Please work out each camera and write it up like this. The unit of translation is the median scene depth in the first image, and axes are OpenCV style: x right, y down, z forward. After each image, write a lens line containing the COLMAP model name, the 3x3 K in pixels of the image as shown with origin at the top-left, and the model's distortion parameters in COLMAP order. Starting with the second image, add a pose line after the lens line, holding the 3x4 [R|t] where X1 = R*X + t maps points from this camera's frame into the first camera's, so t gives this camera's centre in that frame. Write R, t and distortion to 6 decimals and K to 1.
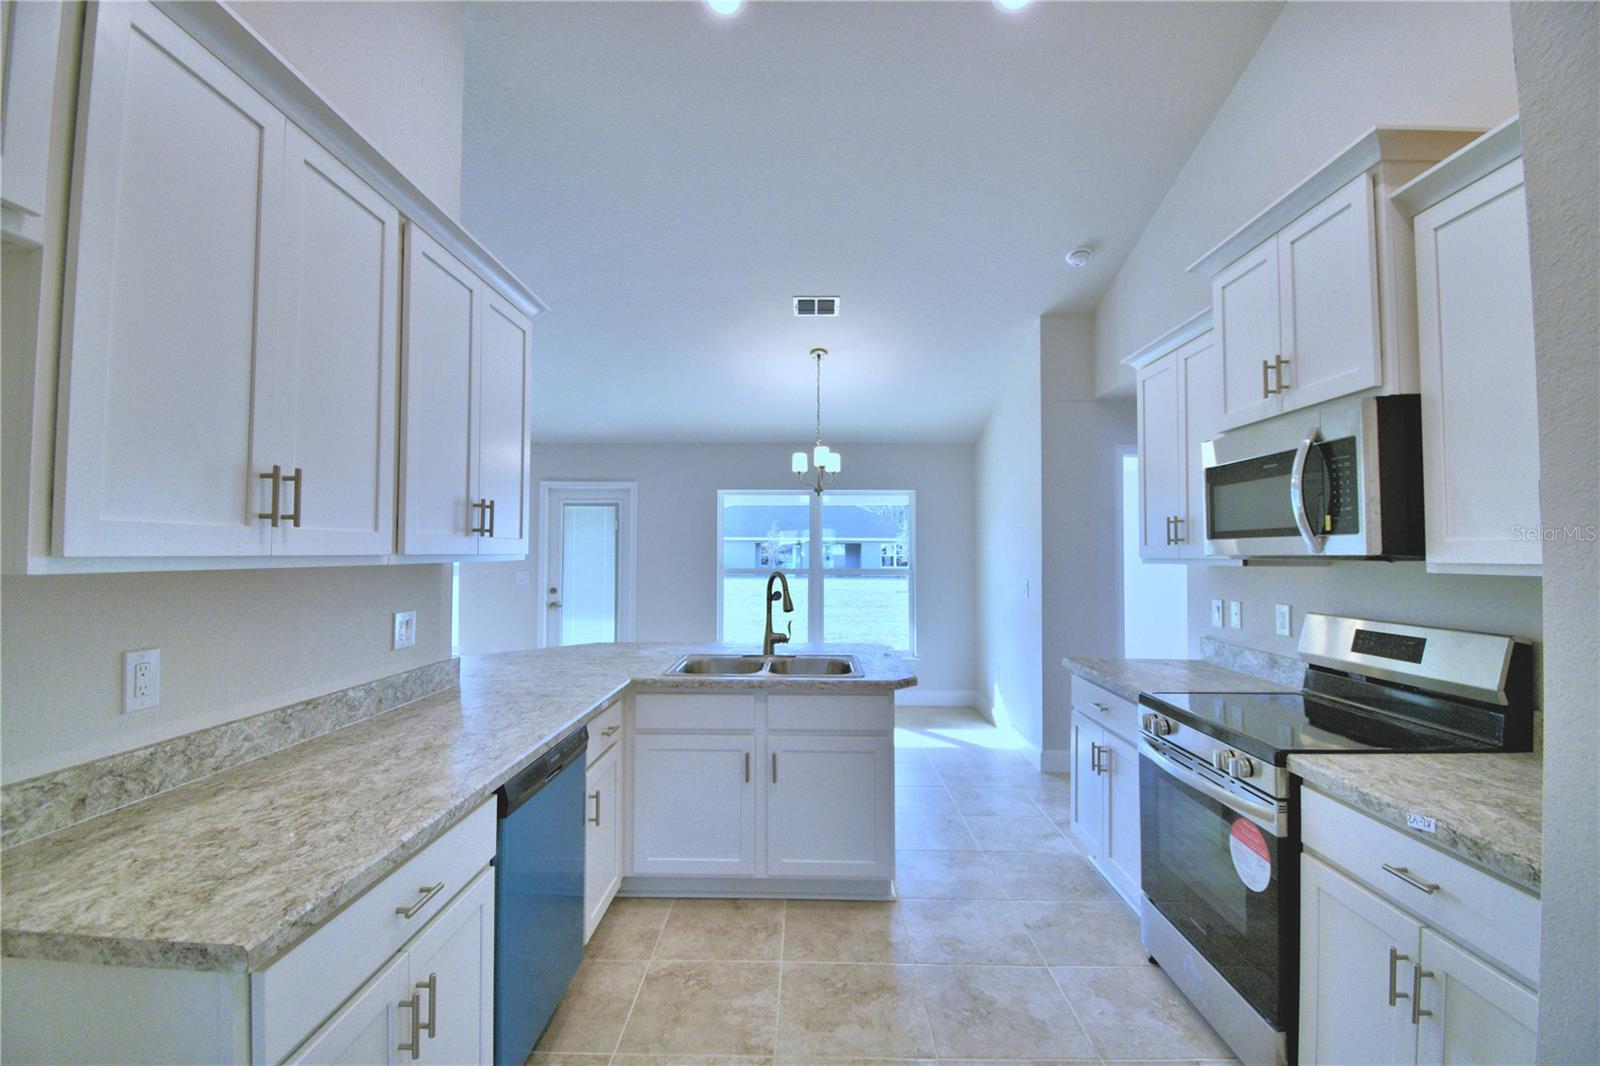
lens RADIAL K [[708.8, 0, 794.0], [0, 708.8, 535.7], [0, 0, 1]] dist [0.010292, -0.018377]
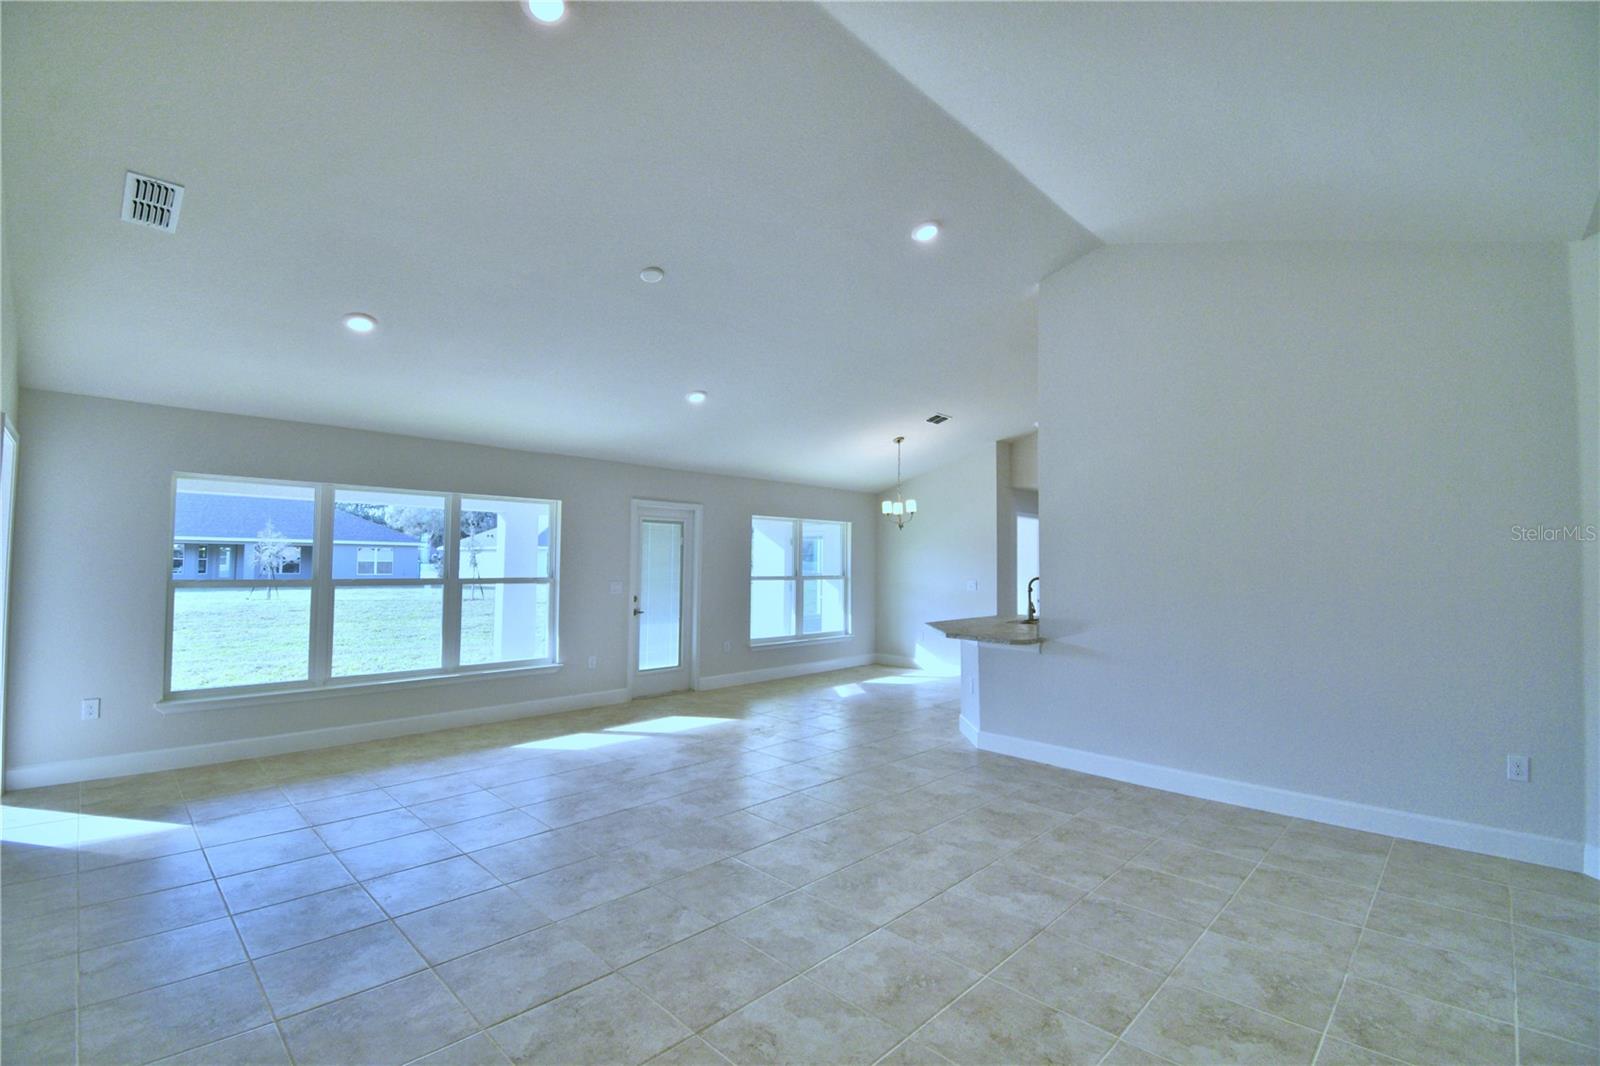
lens RADIAL K [[708.8, 0, 797.0], [0, 708.8, 543.0], [0, 0, 1]] dist [0.010292, -0.018377]
pose [[0.679680, 0.023681, 0.733126, -2.653606], [-0.025772, 0.999633, -0.008396, -0.016708], [-0.733055, -0.013187, 0.680041, 0.183126]]
